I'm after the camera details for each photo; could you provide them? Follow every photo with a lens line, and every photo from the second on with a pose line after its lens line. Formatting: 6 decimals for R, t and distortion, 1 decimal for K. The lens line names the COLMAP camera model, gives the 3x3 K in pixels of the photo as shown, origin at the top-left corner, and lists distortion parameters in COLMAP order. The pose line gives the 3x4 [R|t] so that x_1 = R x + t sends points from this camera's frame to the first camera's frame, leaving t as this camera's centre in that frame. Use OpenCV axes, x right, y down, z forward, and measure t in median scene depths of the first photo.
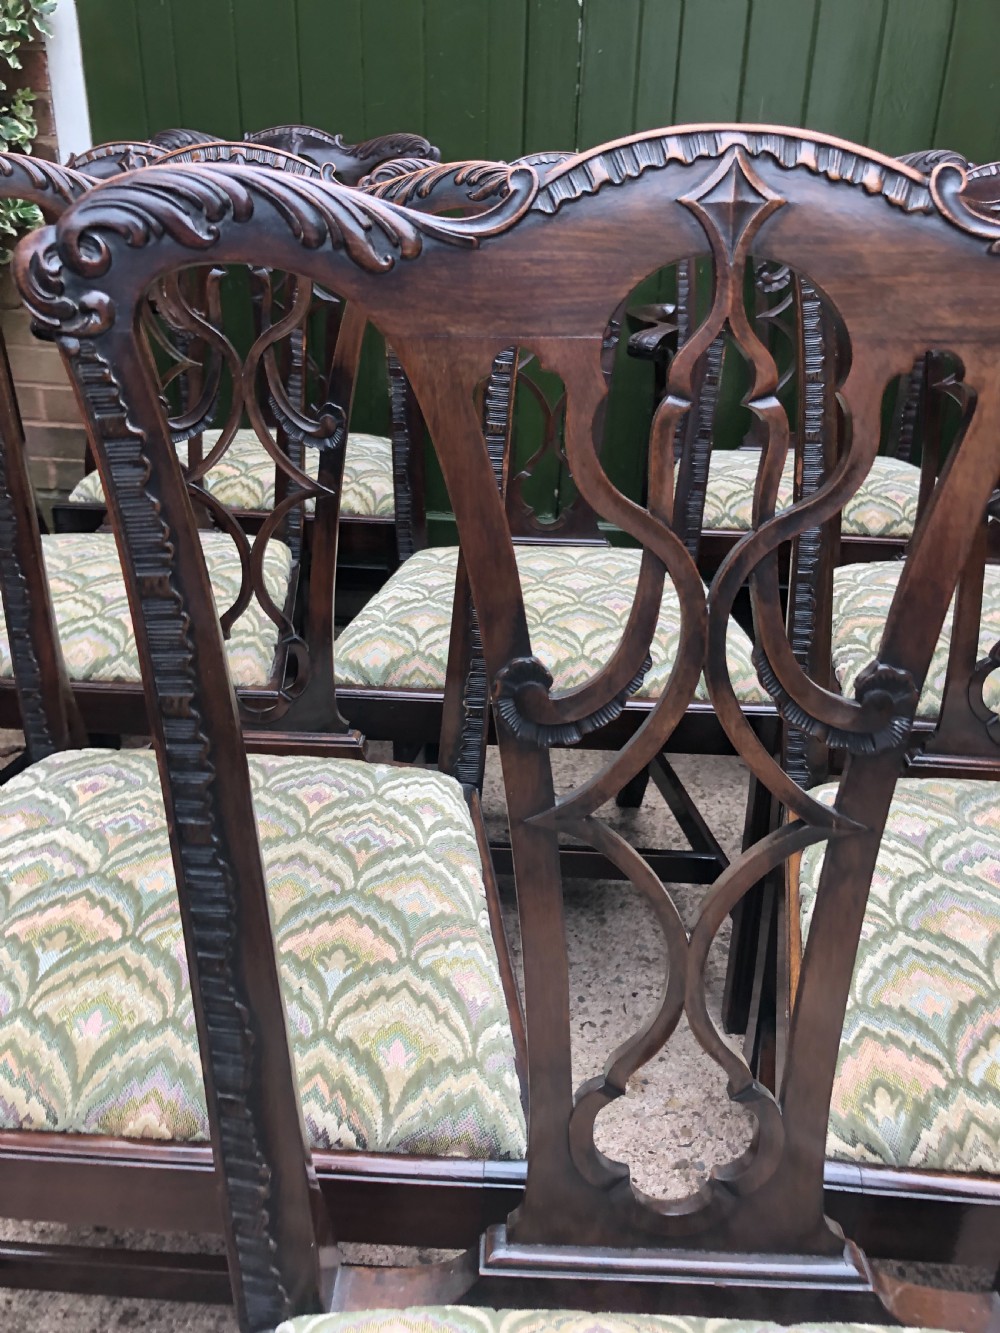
lens RADIAL K [[1123.4, 0, 481.4], [0, 1123.4, 686.3], [0, 0, 1]] dist [0.011911, -0.008352]
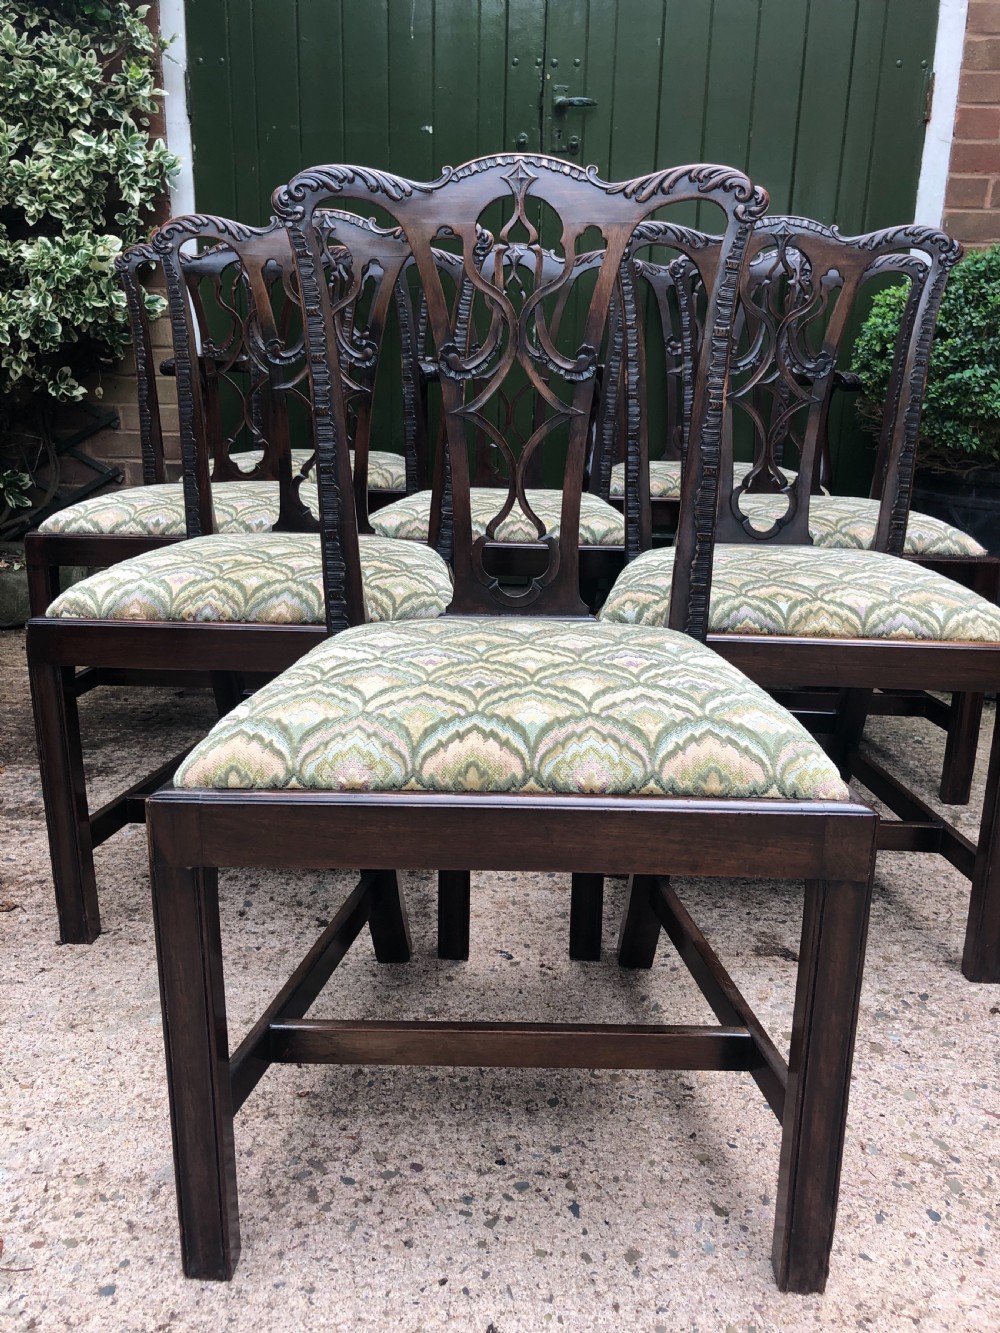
lens RADIAL K [[1123.4, 0, 491.2], [0, 1123.4, 646.9], [0, 0, 1]] dist [0.011911, -0.008352]
pose [[0.999990, 0.002144, -0.003967, 0.091144], [-0.002800, 0.984847, -0.173404, 0.696950], [0.003535, 0.173413, 0.984843, -0.908084]]
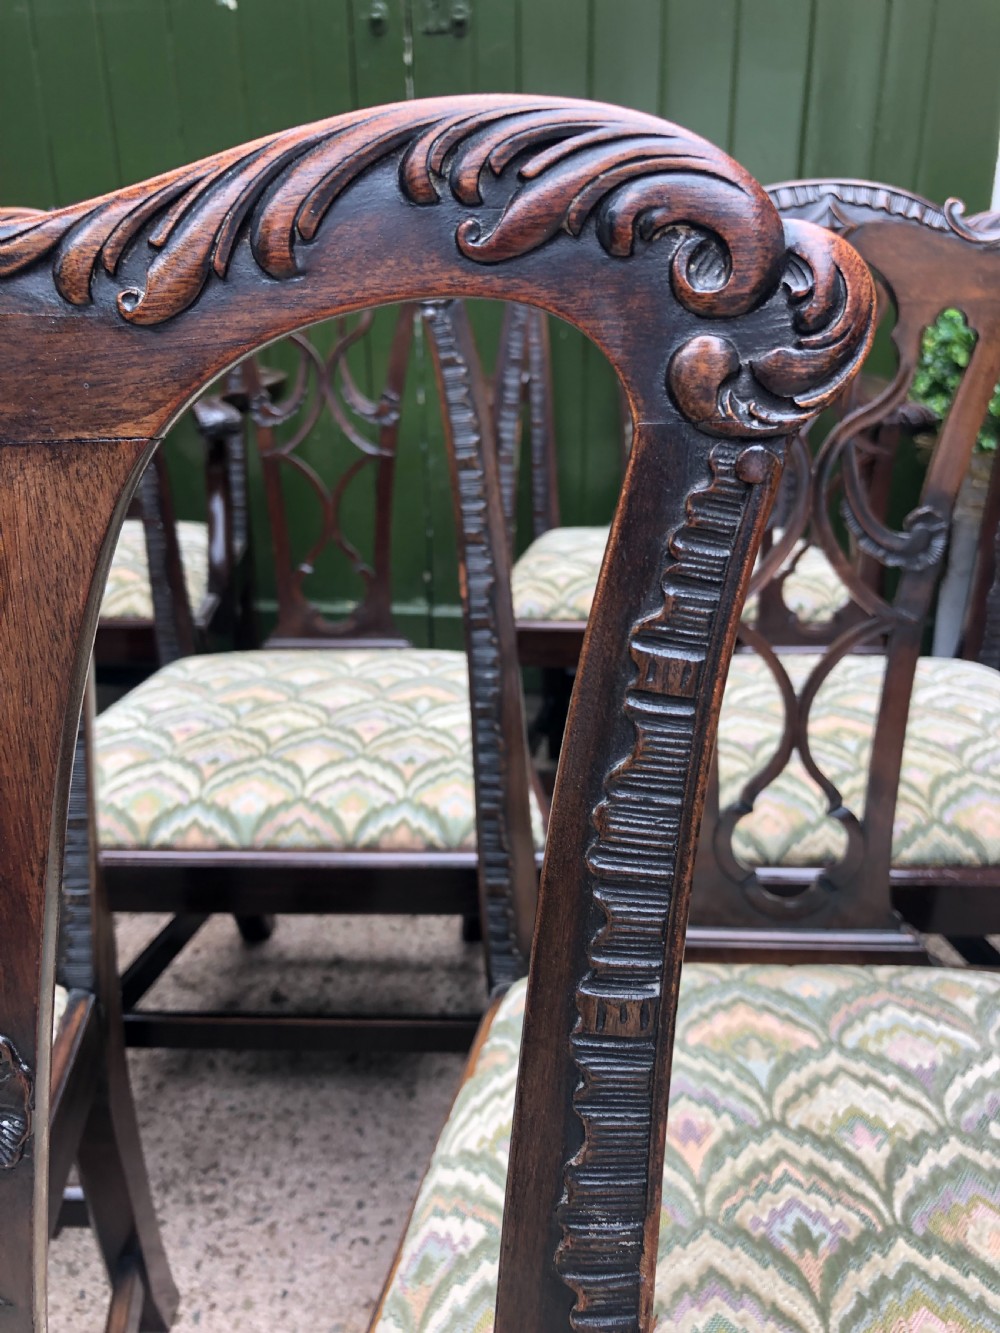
lens RADIAL K [[1123.4, 0, 494.9], [0, 1123.4, 647.9], [0, 0, 1]] dist [0.011911, -0.008352]
pose [[0.999387, -0.034858, -0.003120, 0.381284], [0.034428, 0.995227, -0.091316, -0.088813], [0.006288, 0.091153, 0.995817, 0.275561]]
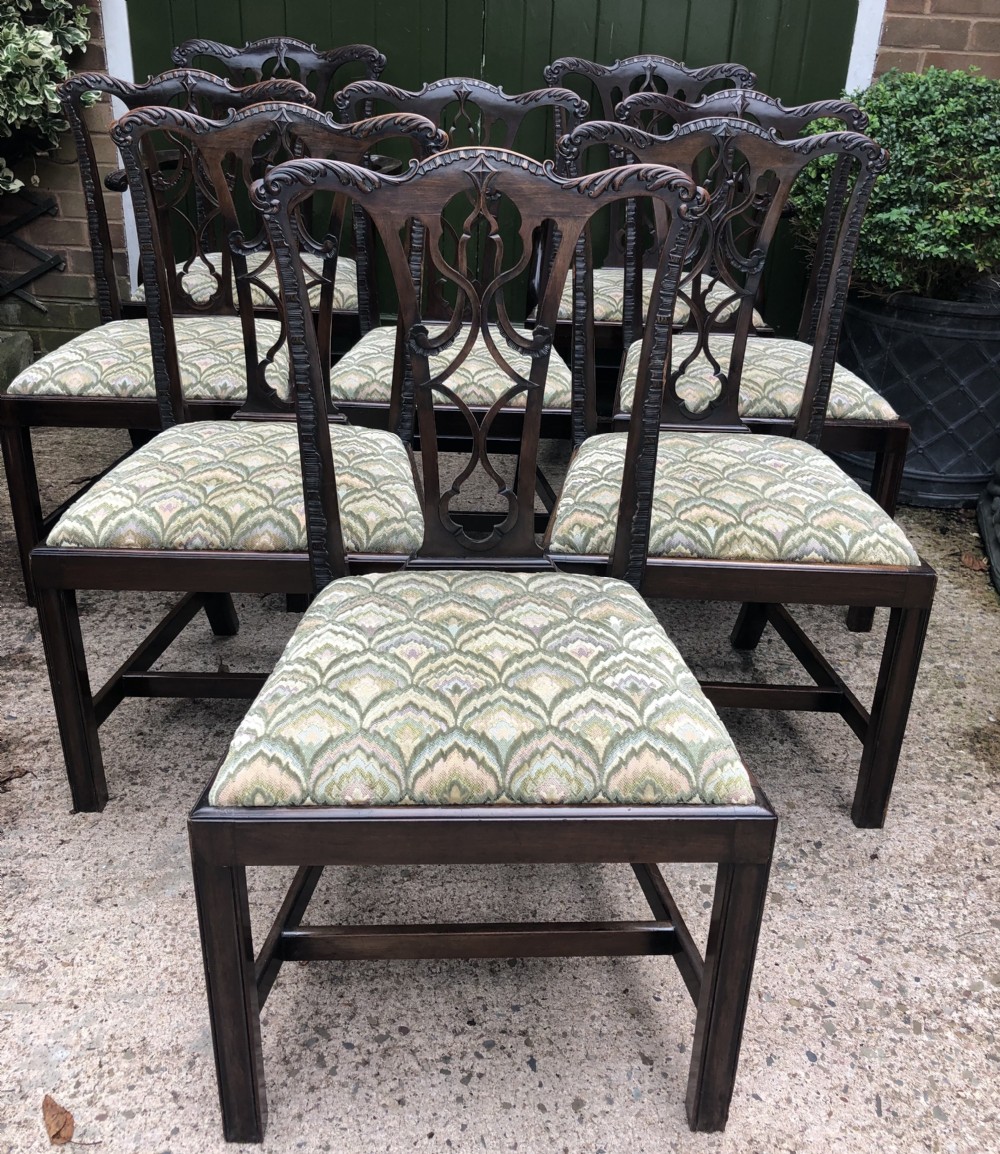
lens RADIAL K [[1130.1, 0, 497.9], [0, 1130.1, 514.0], [0, 0, 1]] dist [0.010565, 0.000000]
pose [[0.998160, -0.009136, 0.059938, 0.040104], [0.009447, 0.999943, -0.004912, 0.294819], [-0.059889, 0.005470, 0.998190, -1.174387]]
